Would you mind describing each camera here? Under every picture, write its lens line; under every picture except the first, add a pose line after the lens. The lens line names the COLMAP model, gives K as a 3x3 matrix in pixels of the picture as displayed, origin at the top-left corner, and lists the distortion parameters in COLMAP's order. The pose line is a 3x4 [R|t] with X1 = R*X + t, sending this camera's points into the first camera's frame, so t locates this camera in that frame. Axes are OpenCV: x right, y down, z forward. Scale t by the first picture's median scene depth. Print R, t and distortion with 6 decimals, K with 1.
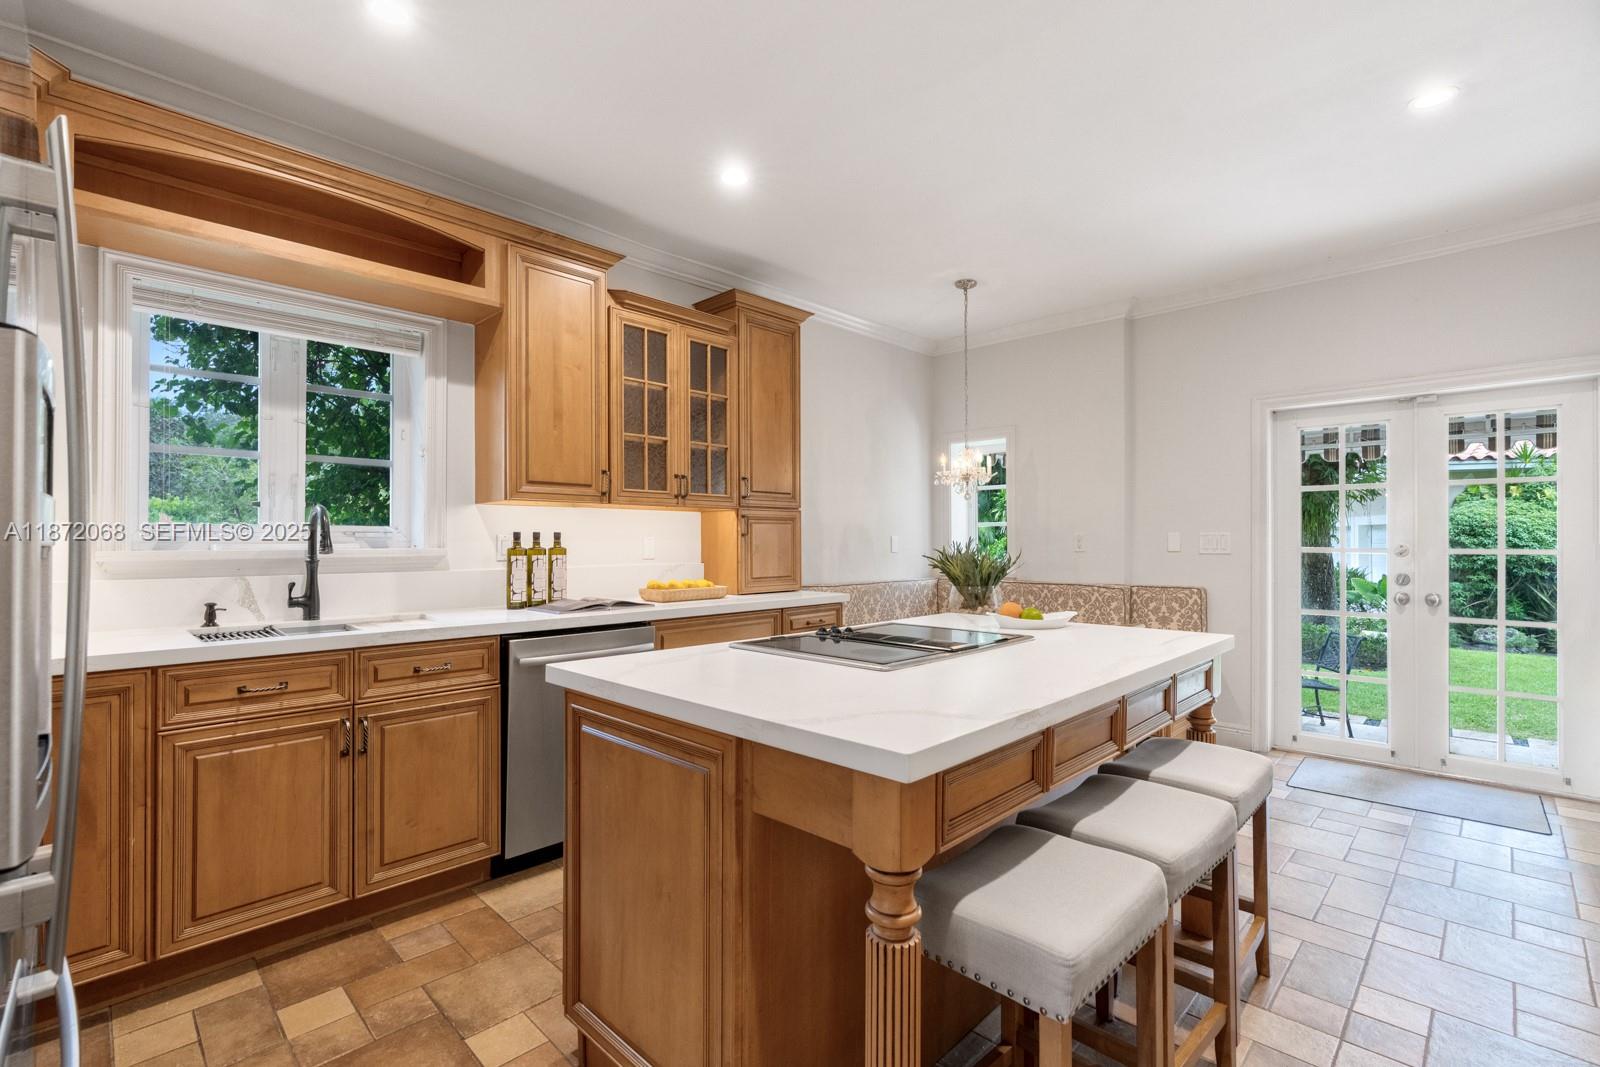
lens RADIAL K [[743.5, 0, 799.3], [0, 743.5, 541.4], [0, 0, 1]] dist [-0.000689, 0.000398]
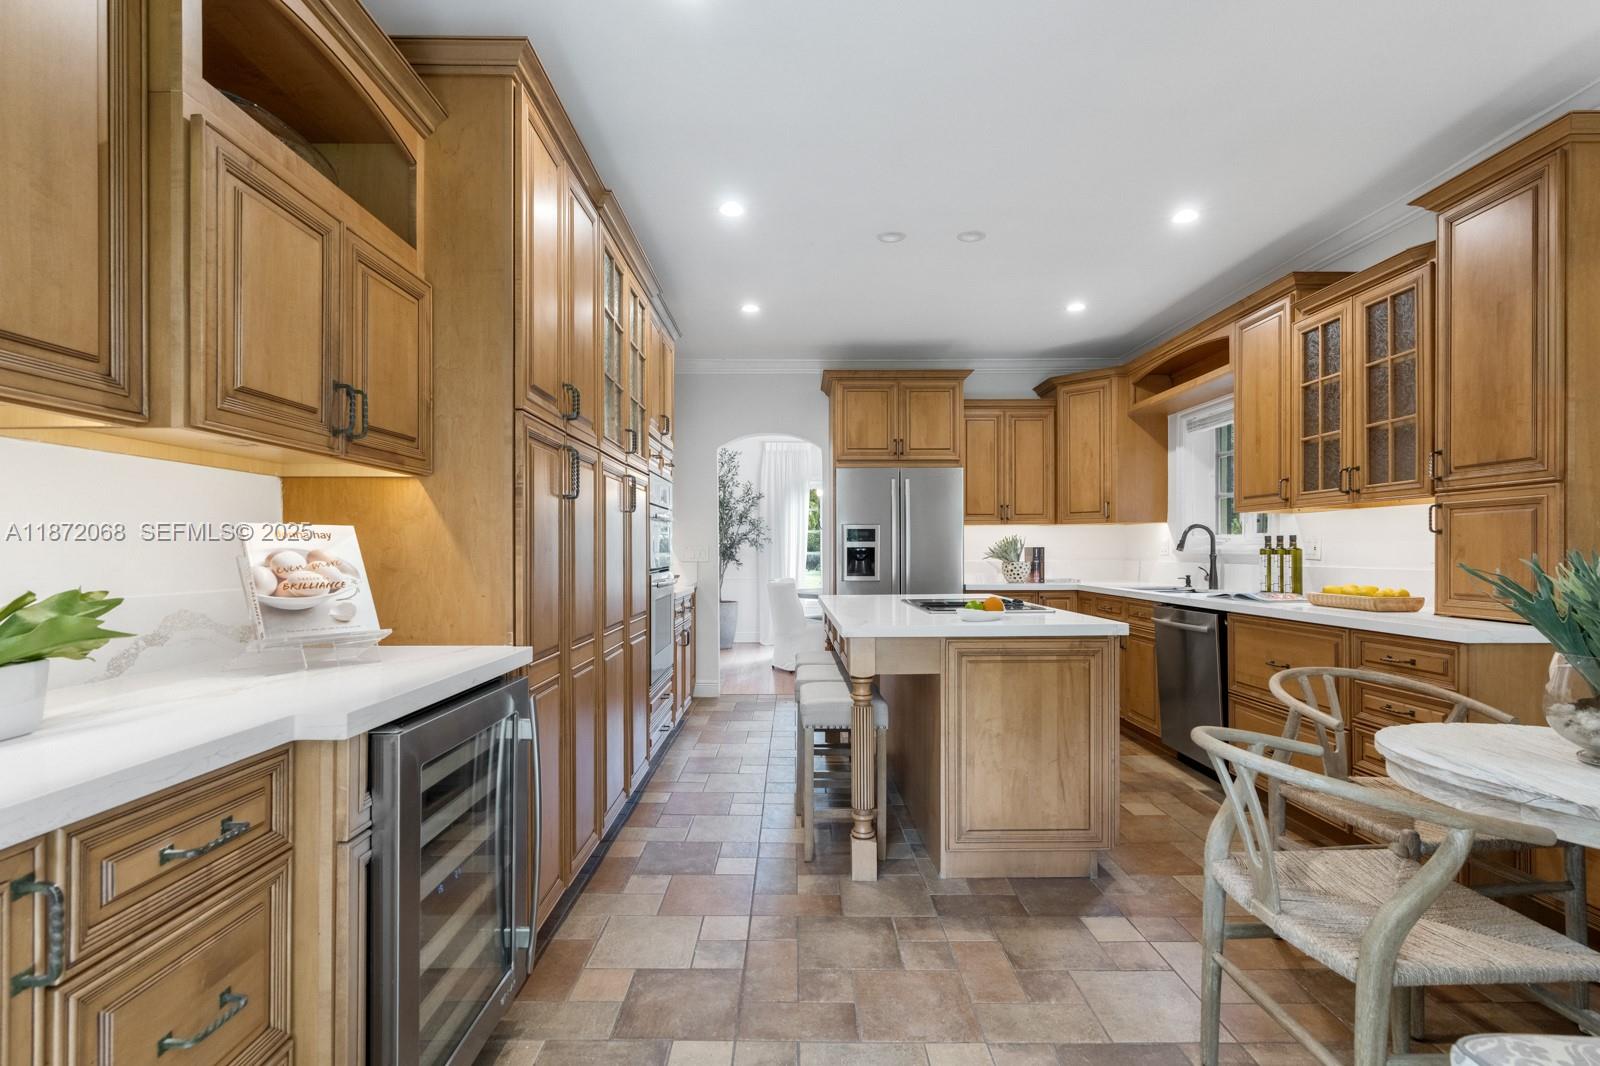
lens RADIAL K [[743.5, 0, 799.3], [0, 743.5, 540.9], [0, 0, 1]] dist [-0.000689, 0.000398]
pose [[-0.718943, -0.000037, -0.695069, 0.984043], [0.008489, 0.999925, -0.008834, 0.000837], [0.695017, -0.012252, -0.718889, 1.245238]]
